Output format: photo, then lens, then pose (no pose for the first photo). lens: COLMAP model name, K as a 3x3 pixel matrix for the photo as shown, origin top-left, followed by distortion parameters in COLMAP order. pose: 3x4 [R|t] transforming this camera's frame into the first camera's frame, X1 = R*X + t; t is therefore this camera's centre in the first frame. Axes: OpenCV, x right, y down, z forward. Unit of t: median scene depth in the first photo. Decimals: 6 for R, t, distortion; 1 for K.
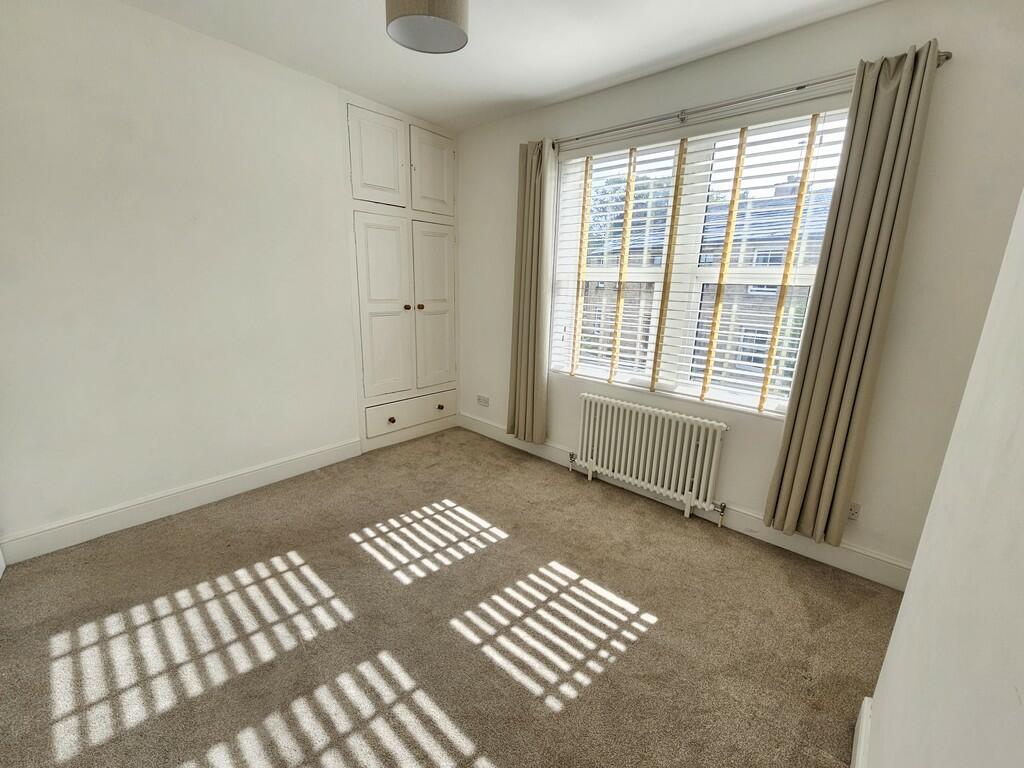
lens RADIAL K [[431.4, 0, 508.4], [0, 431.4, 387.5], [0, 0, 1]] dist [-0.002270, -0.000526]
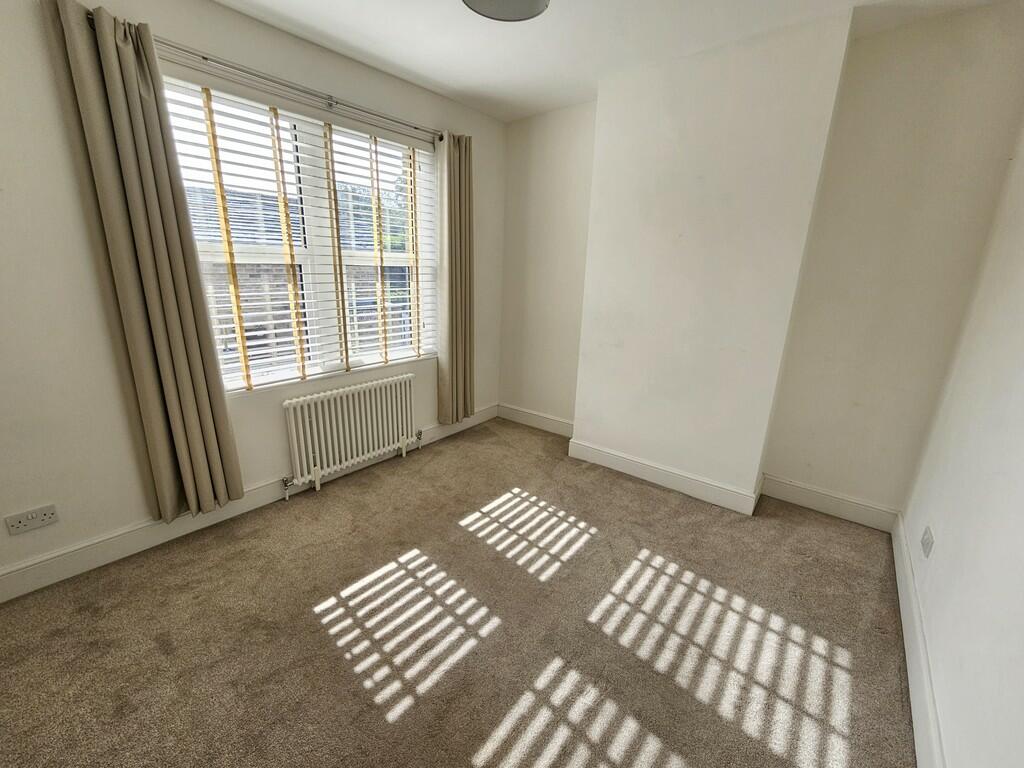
lens RADIAL K [[412.5, 0, 512.0], [0, 412.5, 384.0], [0, 0, 1]] dist [-0.007655, 0.000062]
pose [[-0.059472, -0.297689, 0.952809, -0.780410], [0.215416, 0.928181, 0.303440, -0.216083], [-0.974710, 0.223296, 0.008926, 0.745088]]
